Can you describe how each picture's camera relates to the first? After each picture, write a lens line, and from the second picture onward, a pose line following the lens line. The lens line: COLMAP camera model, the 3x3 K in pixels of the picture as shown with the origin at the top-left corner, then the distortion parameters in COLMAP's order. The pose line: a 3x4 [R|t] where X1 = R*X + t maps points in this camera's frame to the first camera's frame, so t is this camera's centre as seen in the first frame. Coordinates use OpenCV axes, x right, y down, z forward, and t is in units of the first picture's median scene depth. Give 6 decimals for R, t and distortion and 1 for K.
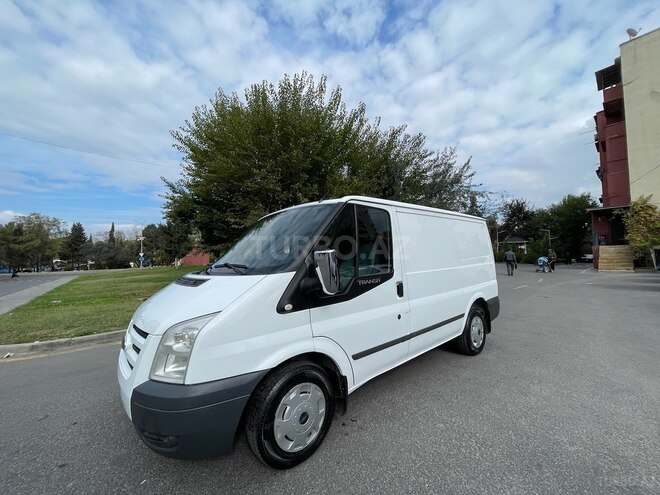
lens RADIAL K [[264.5, 0, 331.7], [0, 264.5, 239.4], [0, 0, 1]] dist [-0.000636, 0.000029]
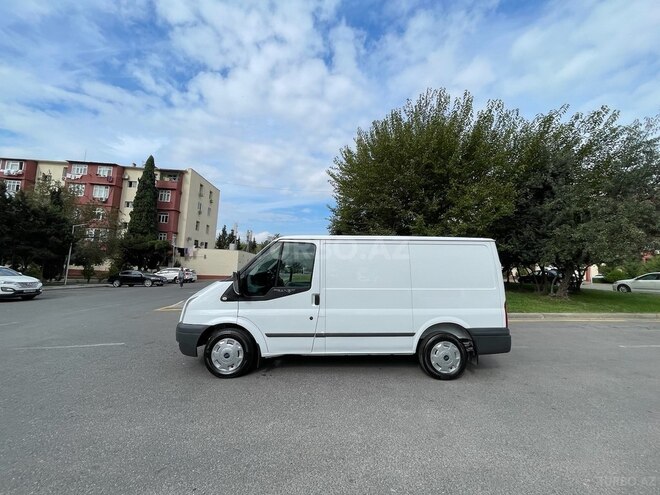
lens RADIAL K [[264.7, 0, 328.1], [0, 264.7, 248.9], [0, 0, 1]] dist [-0.000970, -0.000144]
pose [[0.789472, -0.006918, -0.613748, 1.132252], [0.006283, 0.999975, -0.003190, -0.070212], [0.613755, -0.001338, 0.789496, -0.059198]]
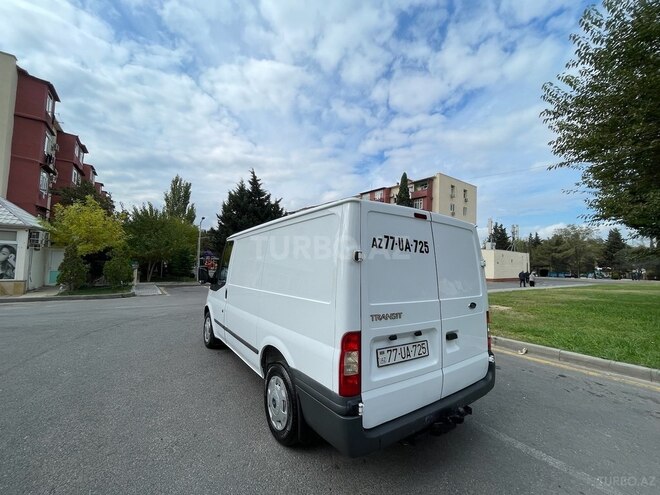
lens RADIAL K [[268.8, 0, 330.0], [0, 268.8, 247.5], [0, 0, 1]] dist [0.000067, 0.000351]
pose [[-0.089387, -0.044725, -0.994992, 1.651906], [0.049675, 0.997548, -0.049302, 0.034988], [0.994757, -0.053833, -0.086946, 1.669668]]
